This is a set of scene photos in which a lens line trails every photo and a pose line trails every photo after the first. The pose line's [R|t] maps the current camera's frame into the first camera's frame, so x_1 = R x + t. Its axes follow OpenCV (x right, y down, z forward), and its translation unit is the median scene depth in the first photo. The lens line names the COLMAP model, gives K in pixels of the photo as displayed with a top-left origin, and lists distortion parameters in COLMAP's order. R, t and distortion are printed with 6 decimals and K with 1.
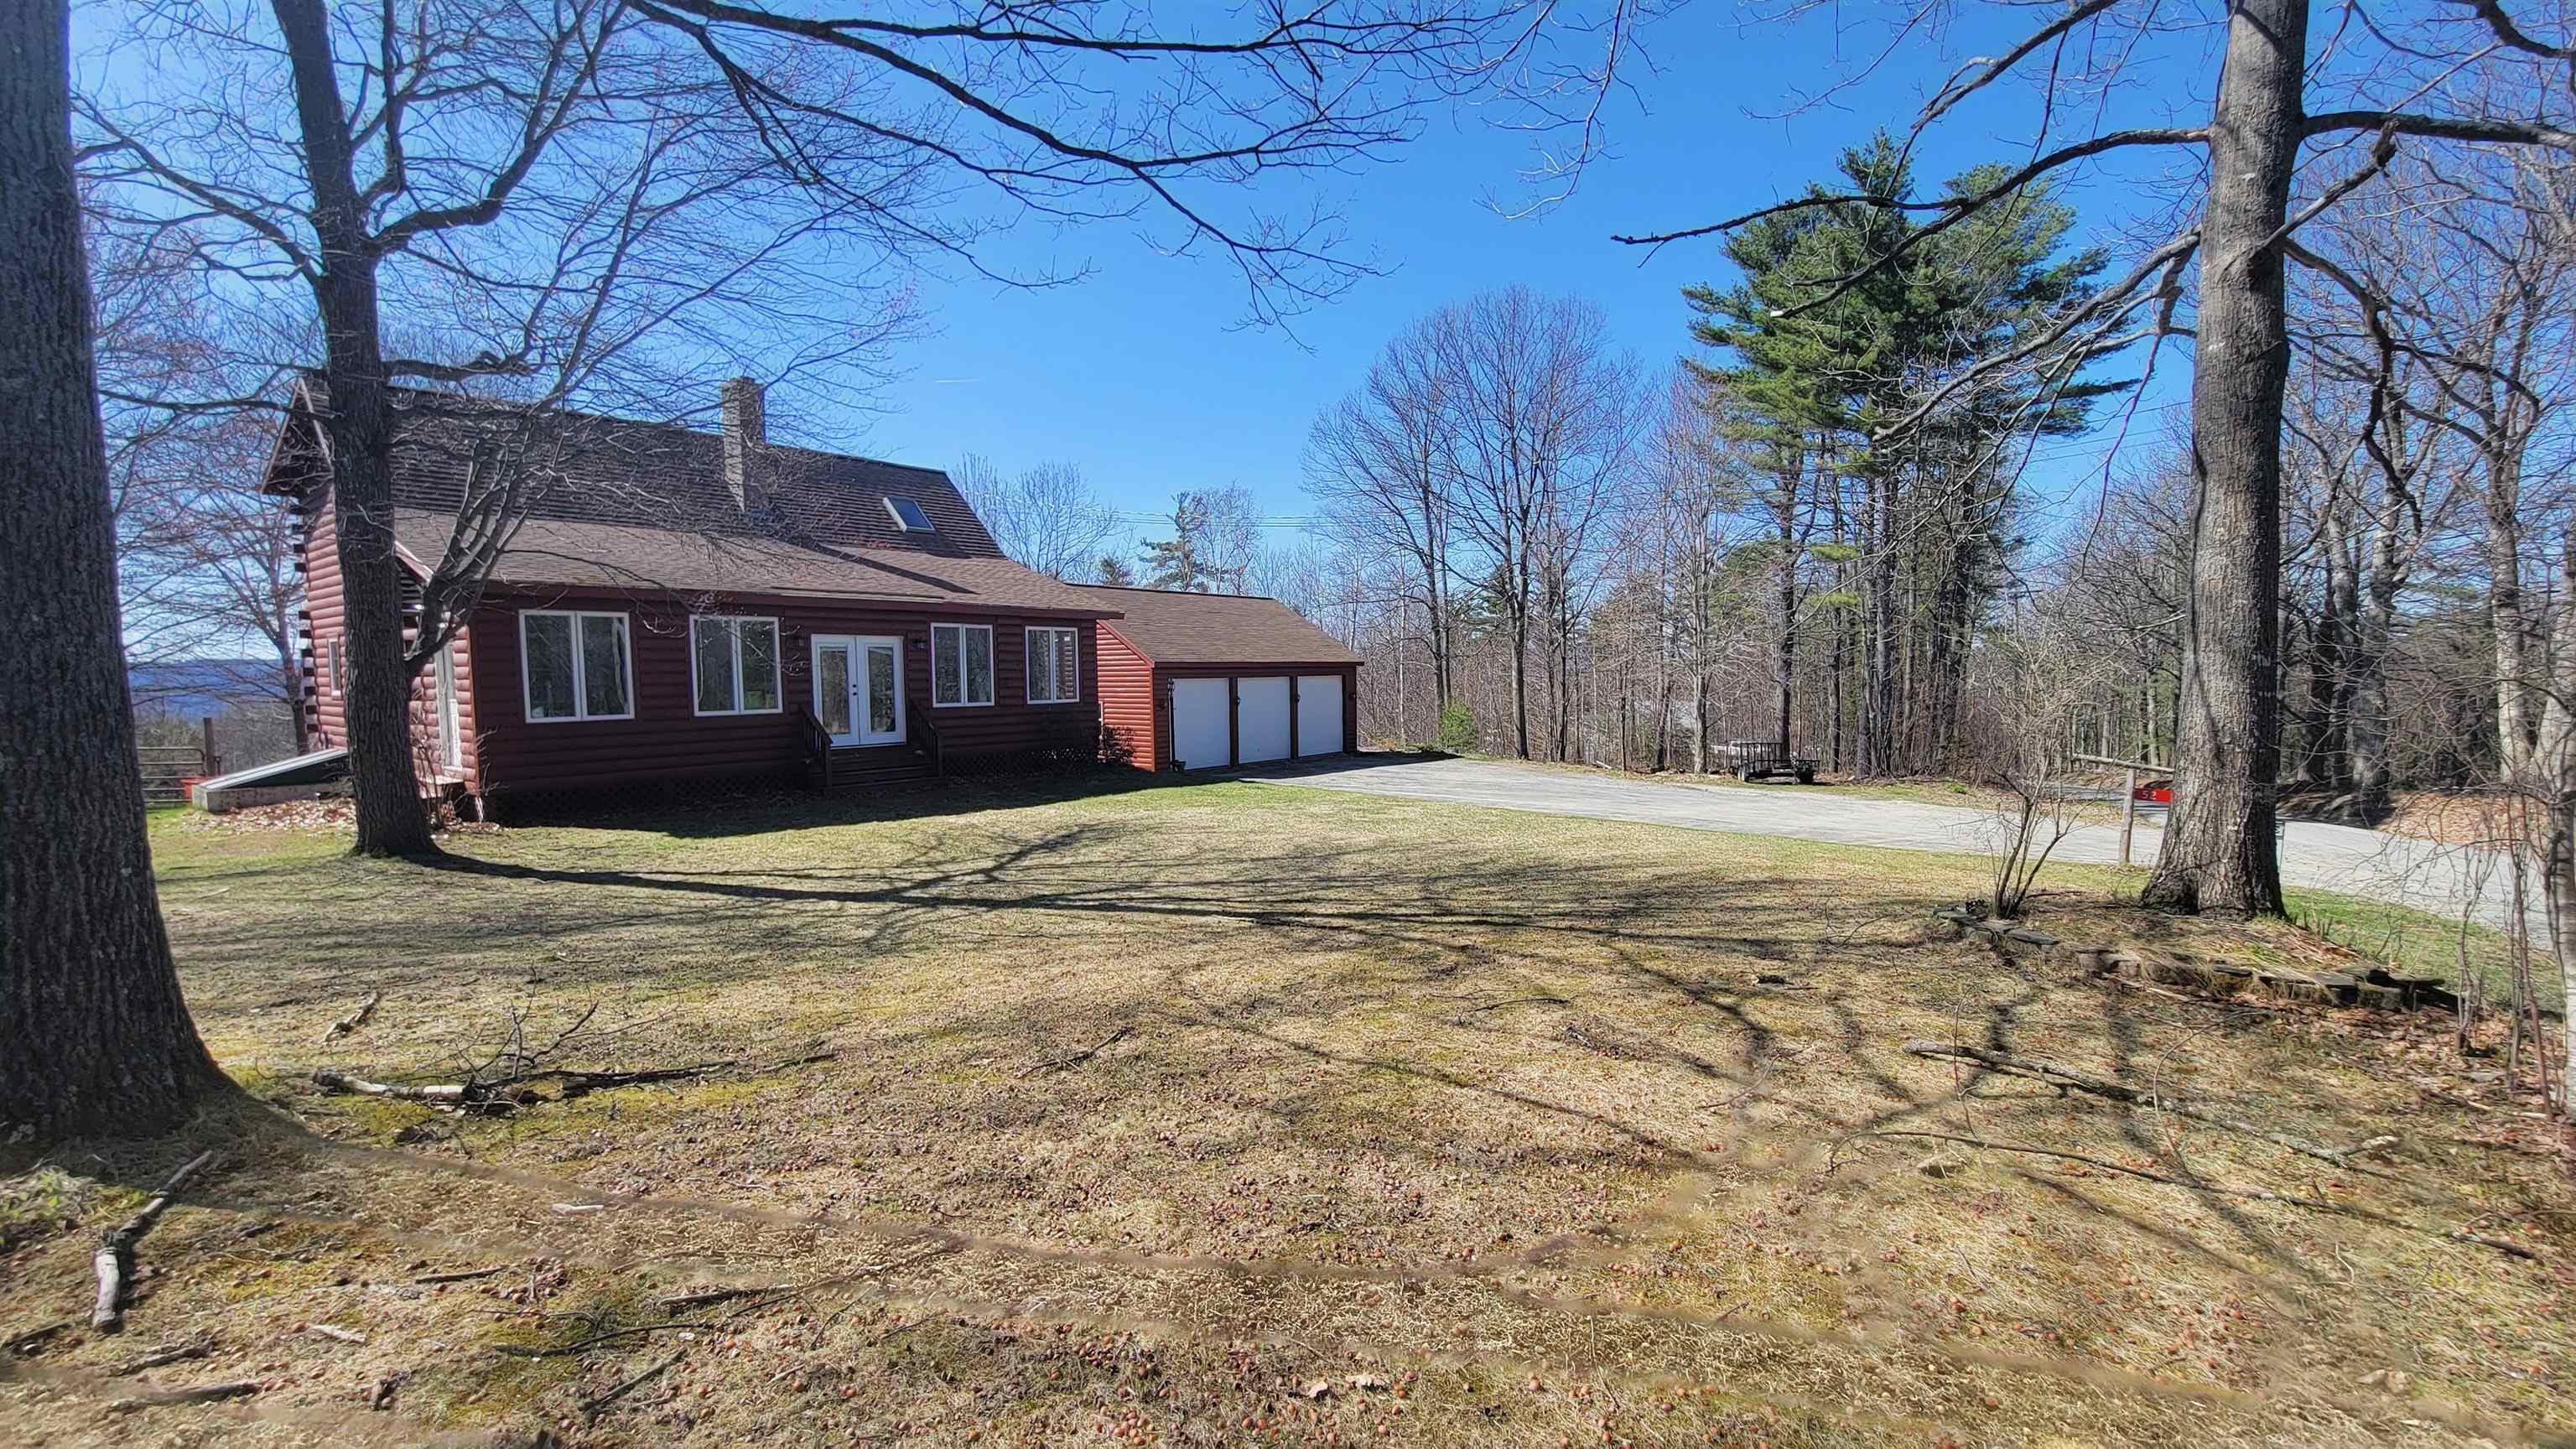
lens RADIAL K [[1041.8, 0, 1286.2], [0, 1041.8, 733.6], [0, 0, 1]] dist [-0.000810, 0.002025]
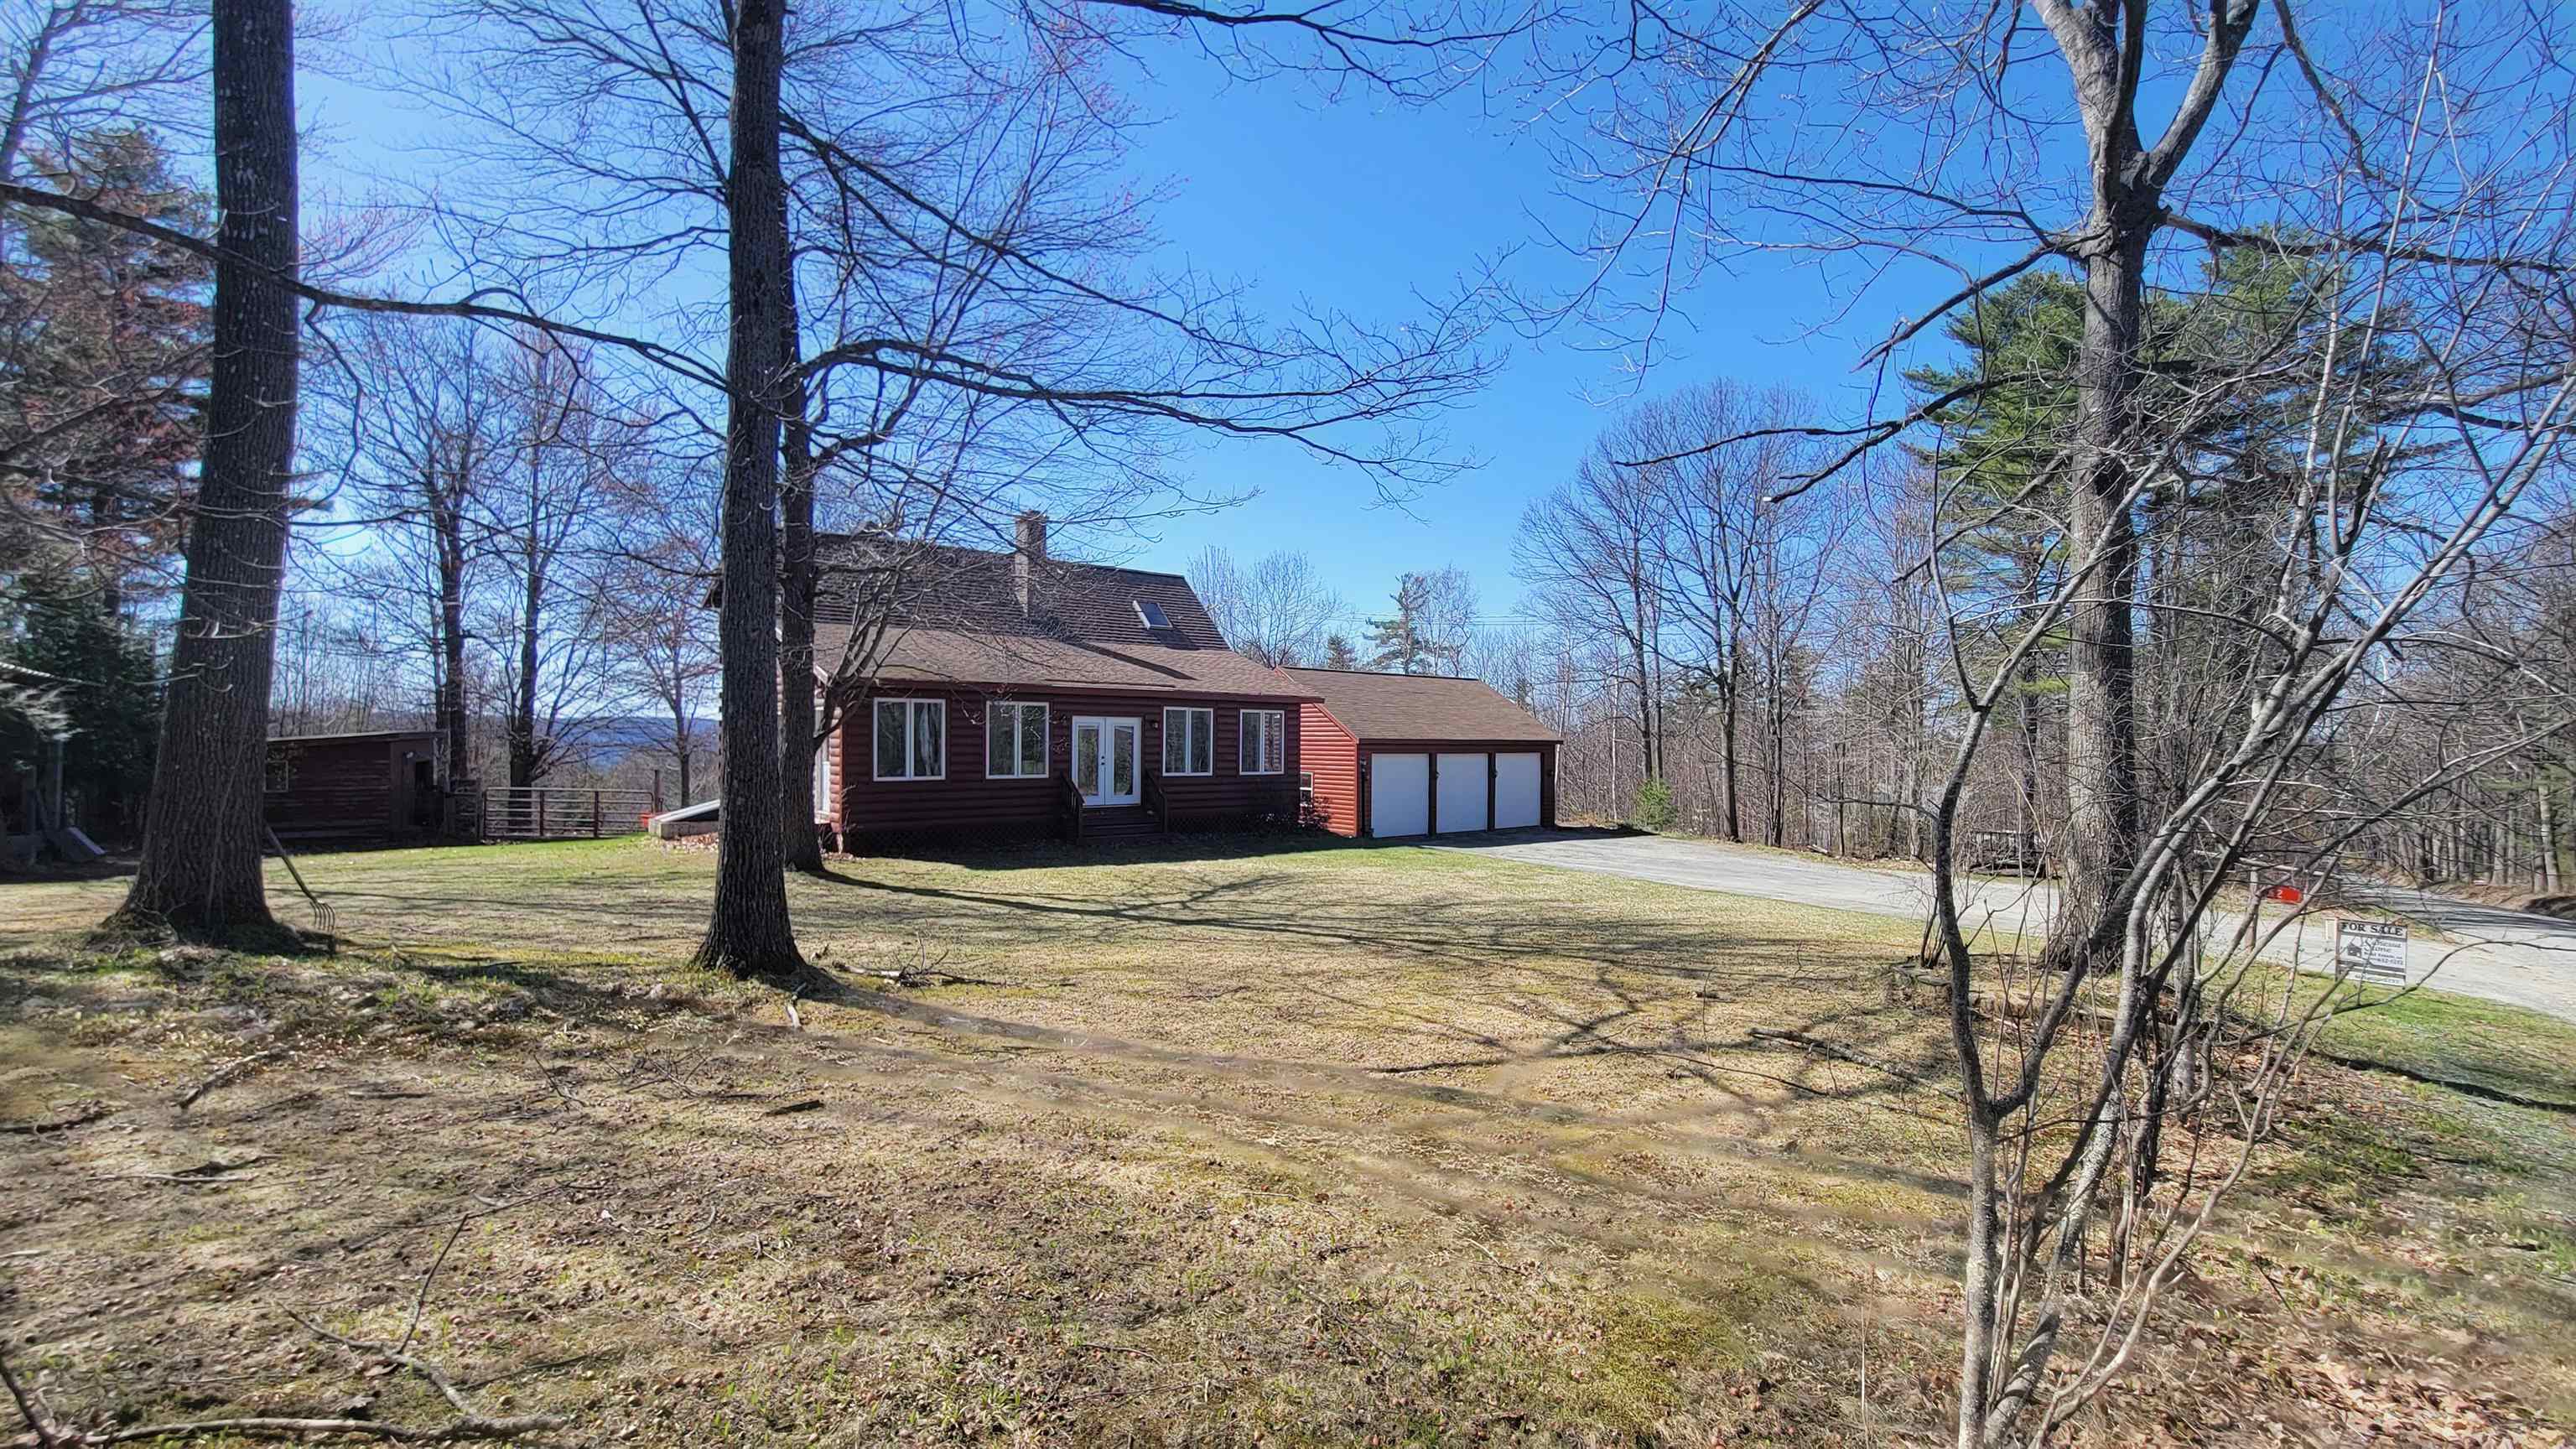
lens RADIAL K [[1024.7, 0, 1280.8], [0, 1024.7, 731.7], [0, 0, 1]] dist [0.000066, 0.000277]
pose [[0.974338, 0.016782, -0.224461, 0.052272], [-0.032160, 0.997365, -0.065028, -0.002695], [0.222779, 0.070578, 0.972311, -0.113034]]
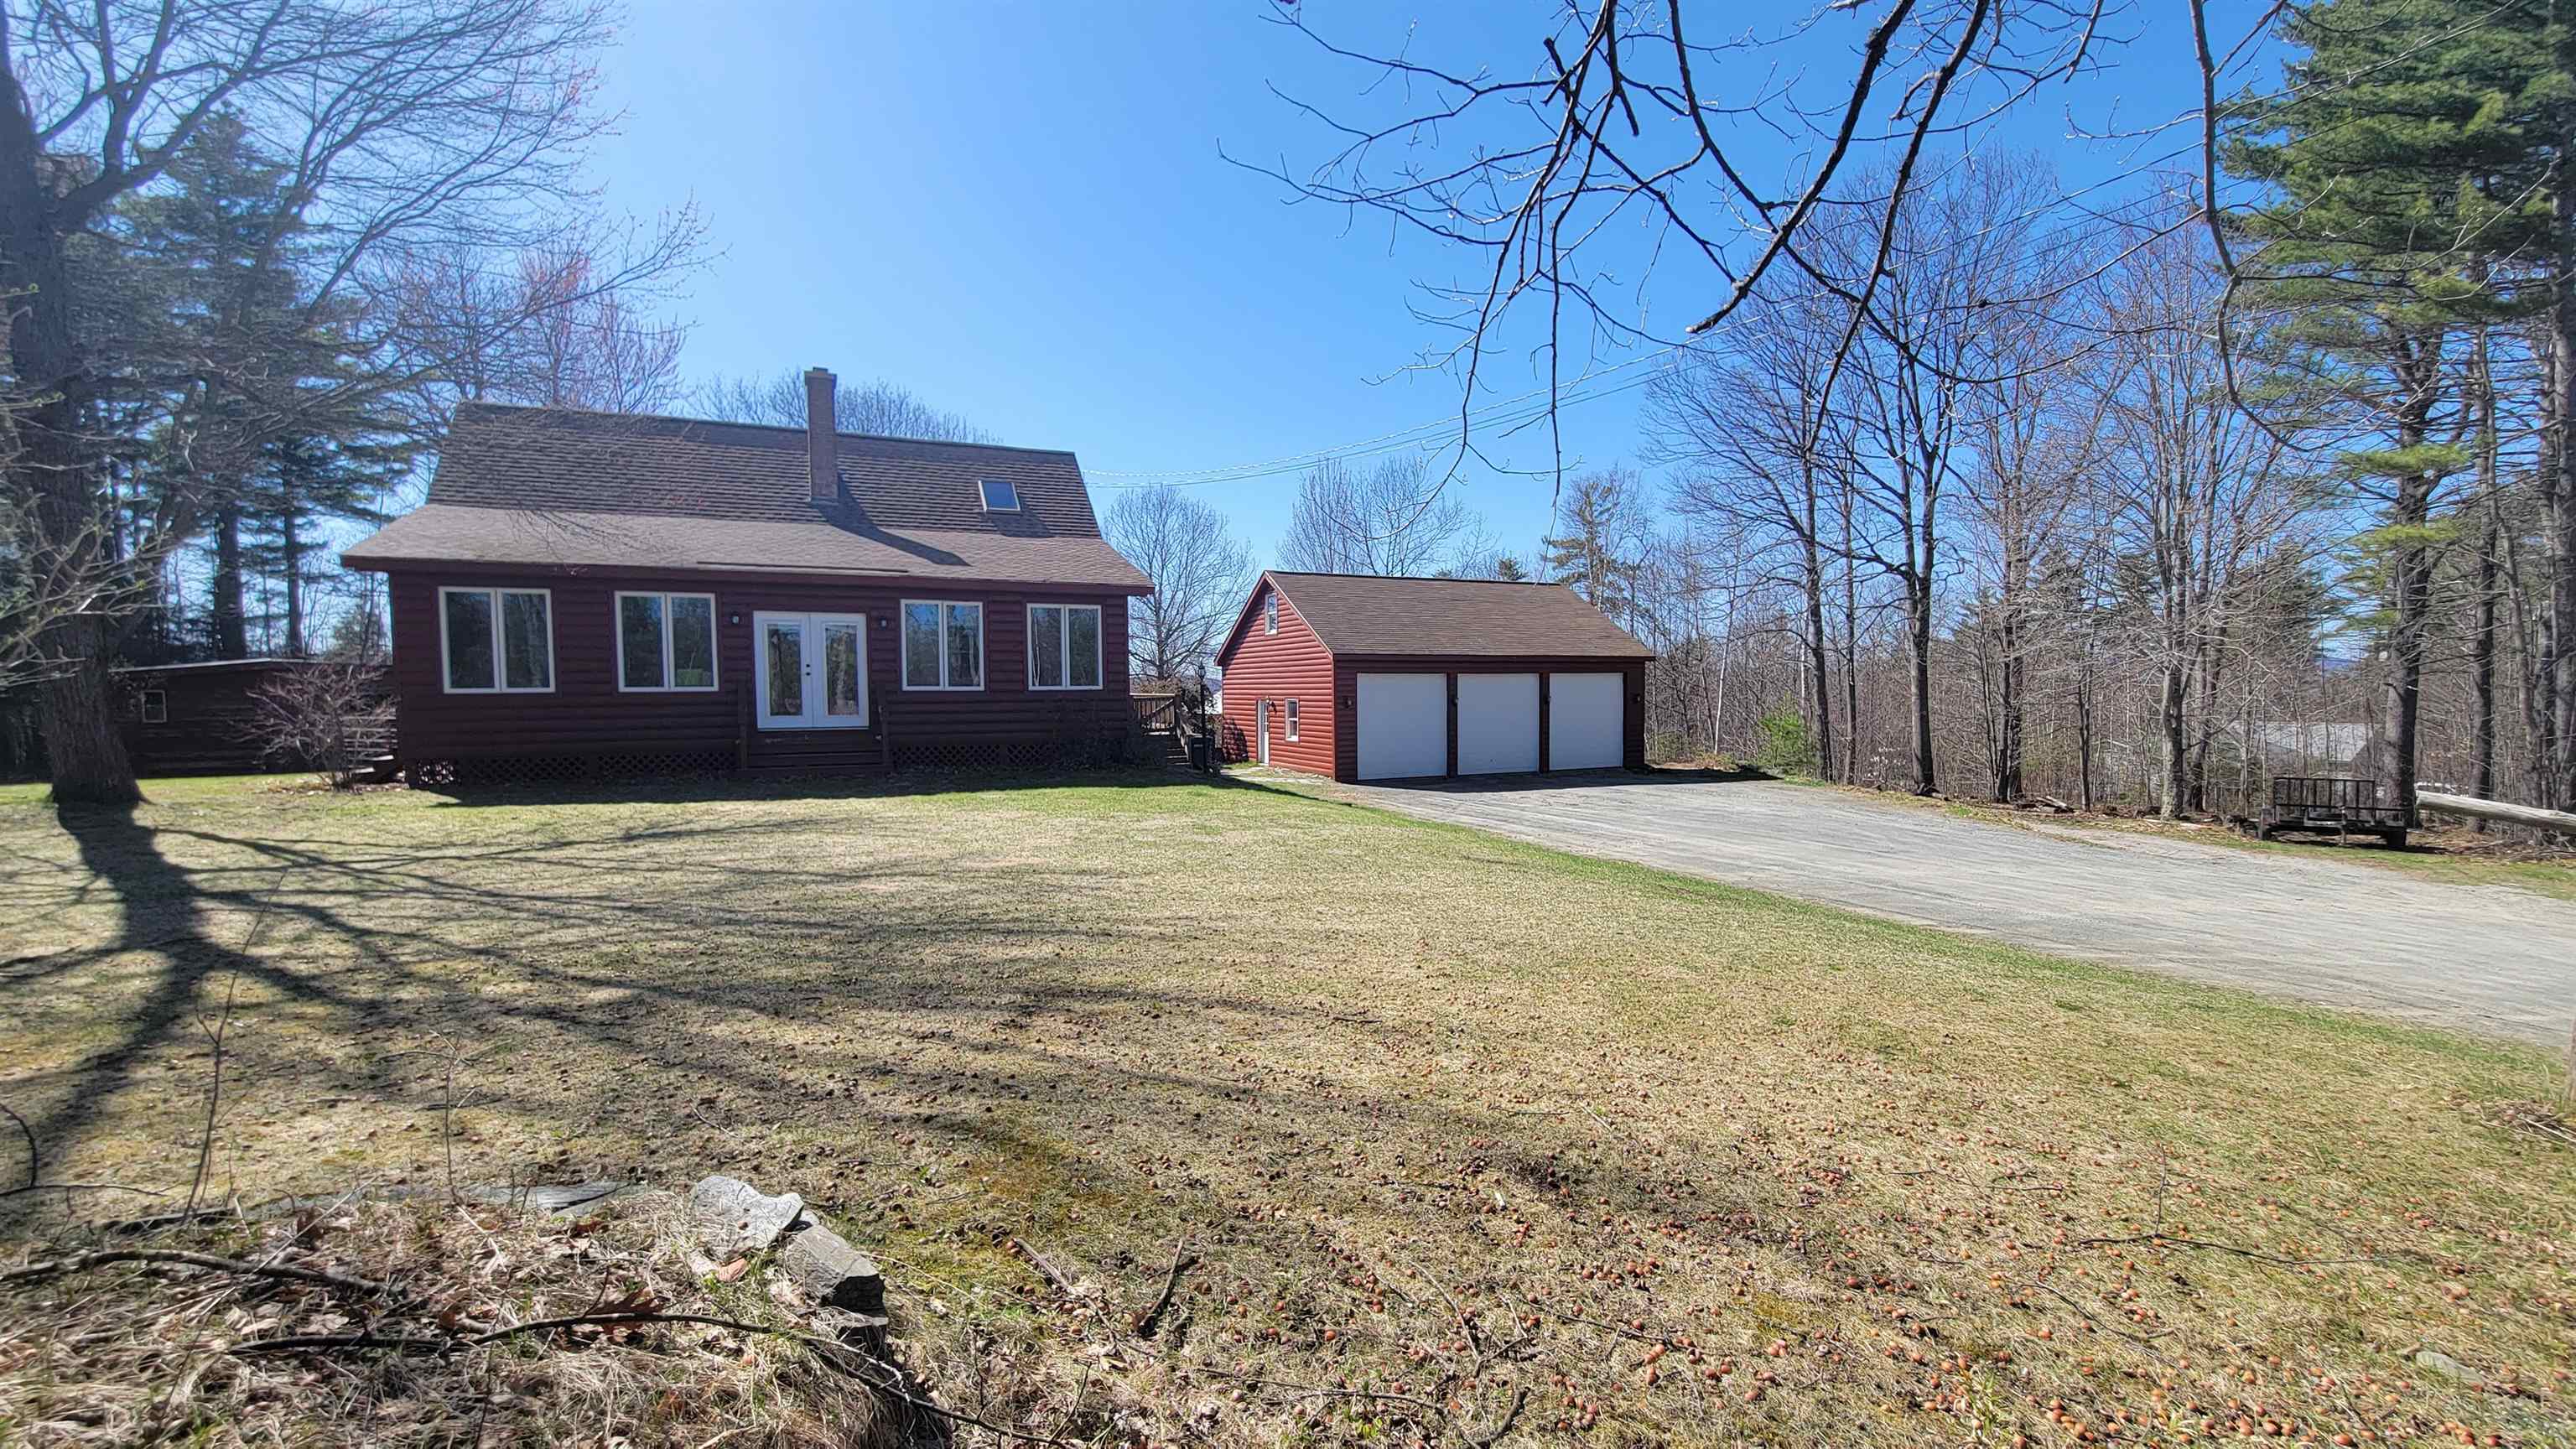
lens RADIAL K [[1041.8, 0, 1286.2], [0, 1041.8, 733.6], [0, 0, 1]] dist [-0.000810, 0.002025]
pose [[0.892384, 0.023653, -0.450657, 0.326286], [-0.029957, 0.999528, -0.006860, 0.008129], [0.450282, 0.019622, 0.892671, 0.272430]]
